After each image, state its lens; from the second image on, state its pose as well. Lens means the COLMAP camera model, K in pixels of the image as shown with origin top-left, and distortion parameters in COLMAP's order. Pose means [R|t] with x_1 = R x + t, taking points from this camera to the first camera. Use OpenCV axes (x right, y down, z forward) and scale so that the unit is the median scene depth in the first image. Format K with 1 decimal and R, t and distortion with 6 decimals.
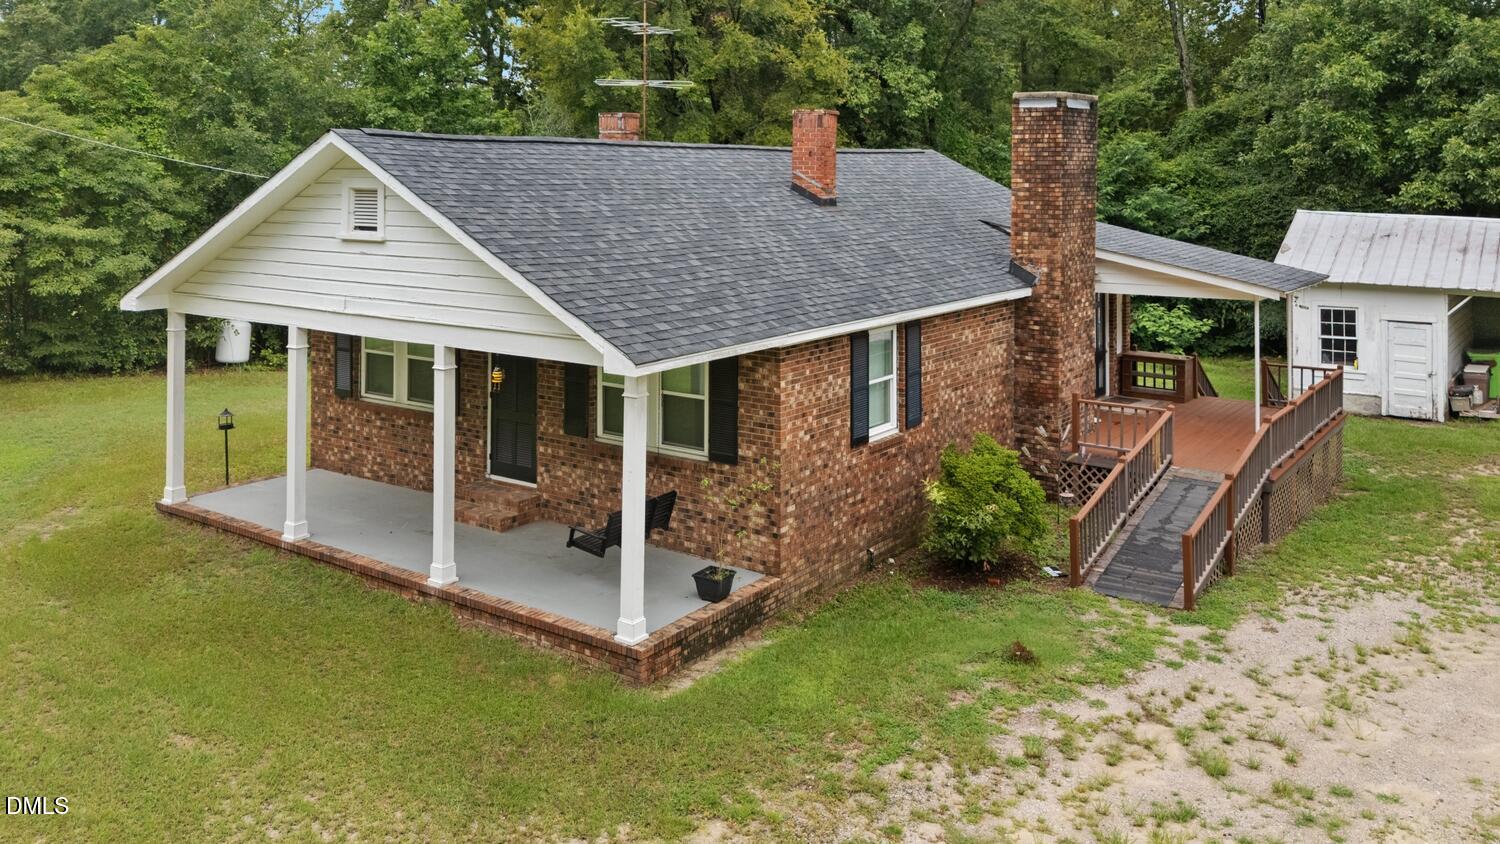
lens RADIAL K [[1227.6, 0, 723.5], [0, 1227.6, 168.7], [0, 0, 1]] dist [0.010653, 0.010514]
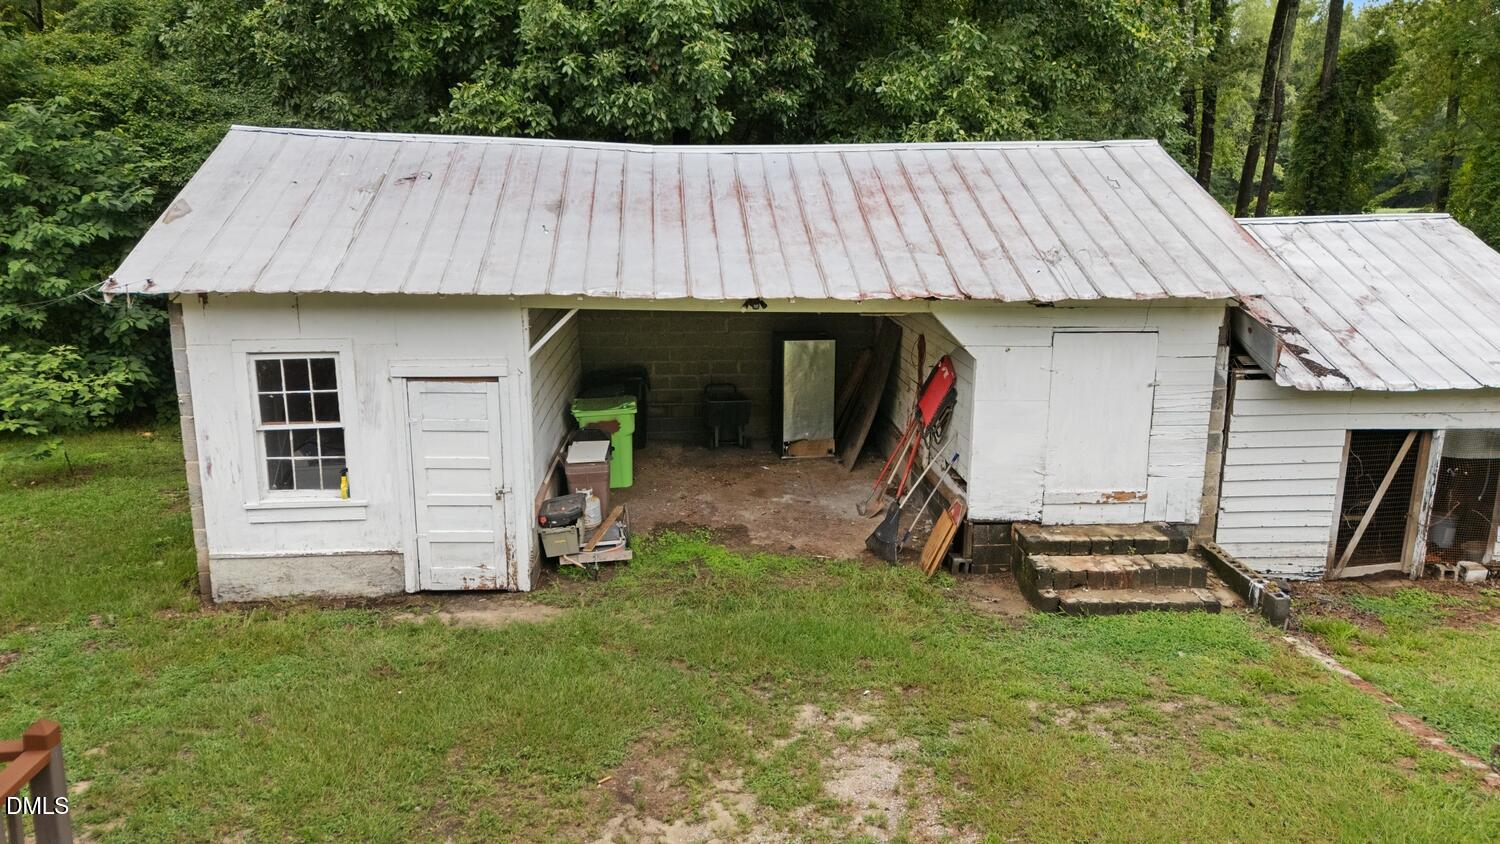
lens RADIAL K [[1122.3, 0, 750.0], [0, 1122.3, 422.0], [0, 0, 1]] dist [0.060444, -0.049333]
pose [[0.767879, -0.135990, 0.625994, 0.567468], [-0.003707, 0.976248, 0.216626, 0.079630], [-0.640584, -0.168664, 0.749136, 0.932373]]
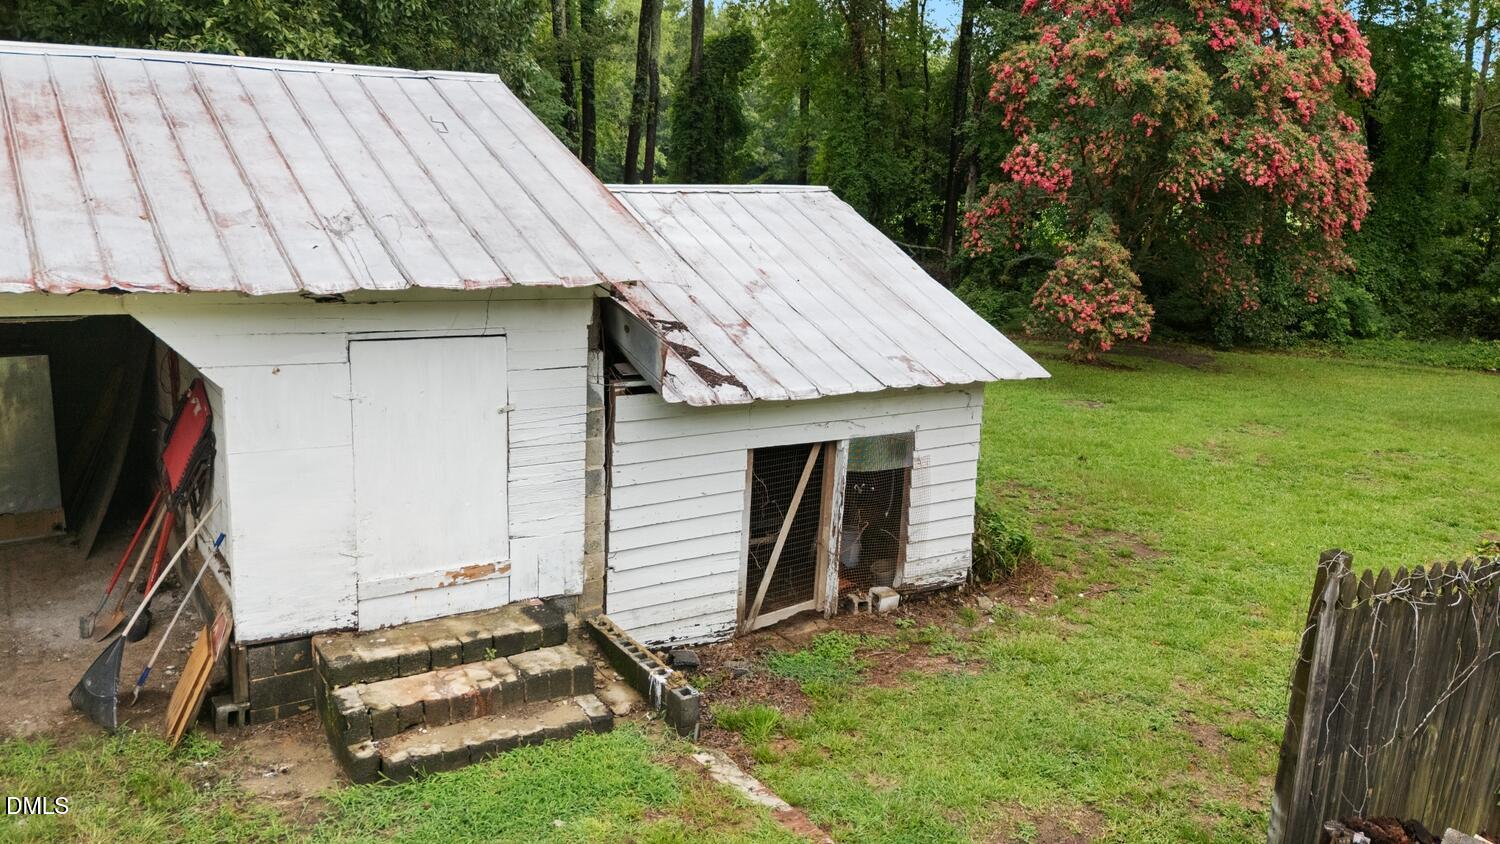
lens RADIAL K [[1175.6, 0, 750.0], [0, 1175.6, 422.0], [0, 0, 1]] dist [0.080286, -0.088411]
pose [[0.368044, -0.182411, 0.911740, 0.736174], [-0.038528, 0.976733, 0.210967, 0.096939], [-0.929010, -0.112773, 0.352453, 1.005712]]
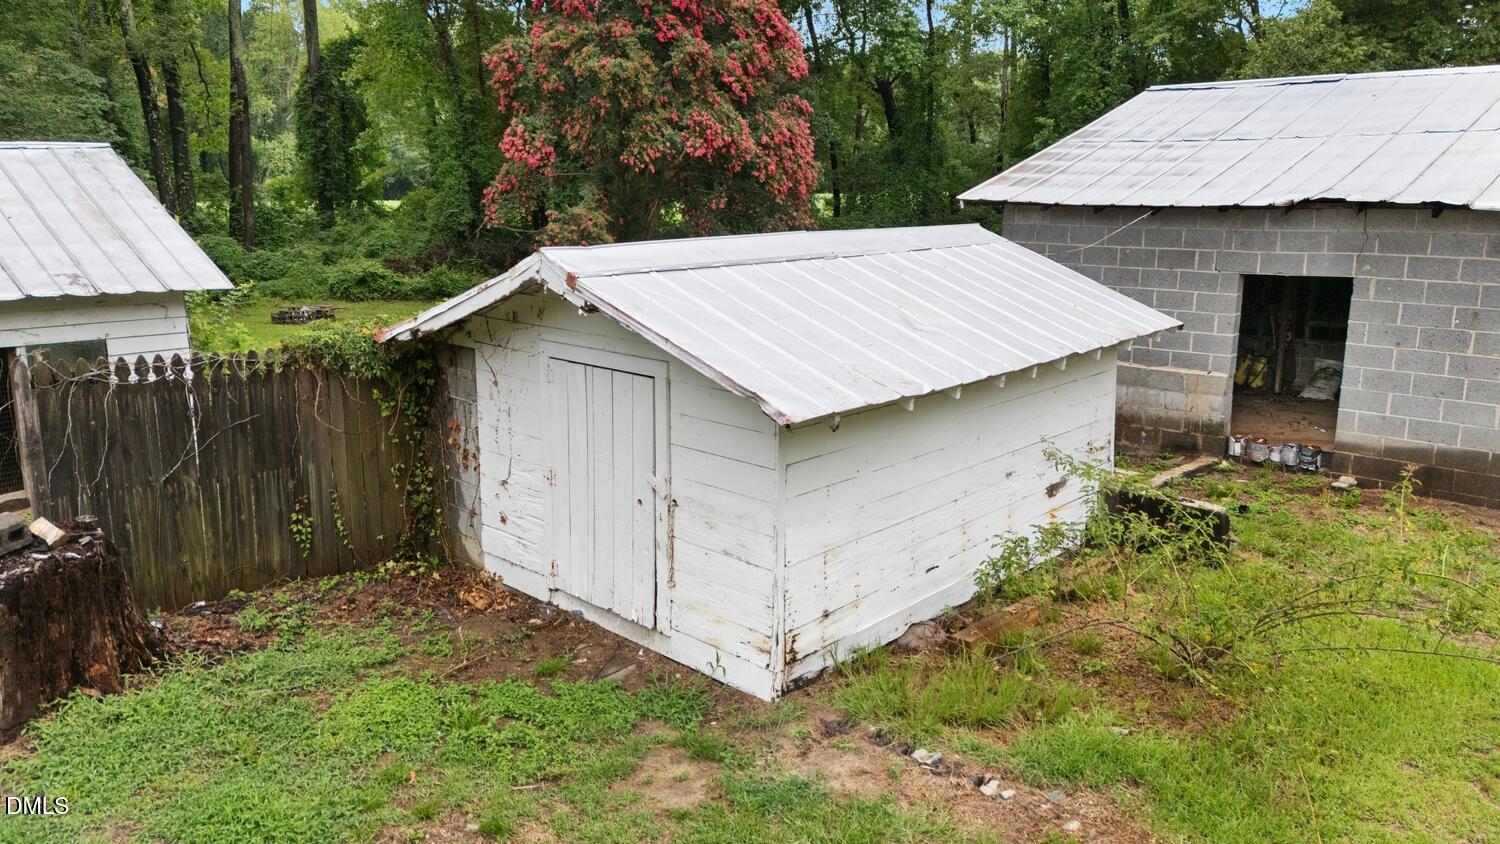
lens RADIAL K [[1122.3, 0, 750.0], [0, 1122.3, 422.0], [0, 0, 1]] dist [0.060444, -0.049333]
pose [[0.165694, -0.207554, 0.964089, 0.712281], [-0.005830, 0.977379, 0.211417, 0.123953], [-0.986160, -0.040651, 0.160736, 0.680999]]
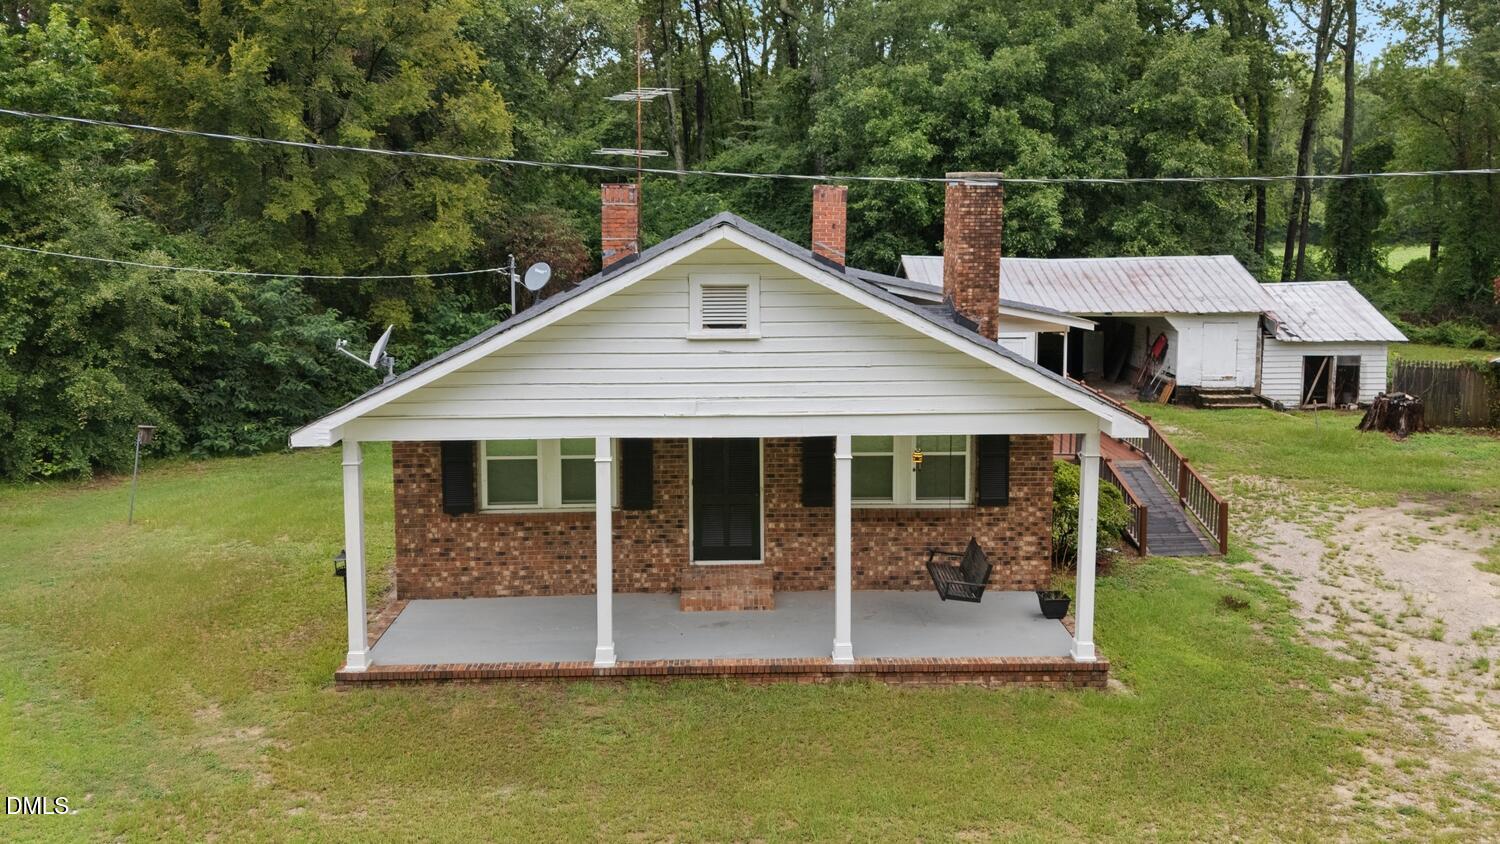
lens RADIAL K [[1218.2, 0, 748.4], [0, 1218.2, 326.7], [0, 0, 1]] dist [0.062623, -0.006627]
pose [[0.784244, -0.066952, 0.616830, -0.703032], [0.002531, 0.994498, 0.104727, -0.039766], [-0.620448, -0.080570, 0.780098, 0.206249]]
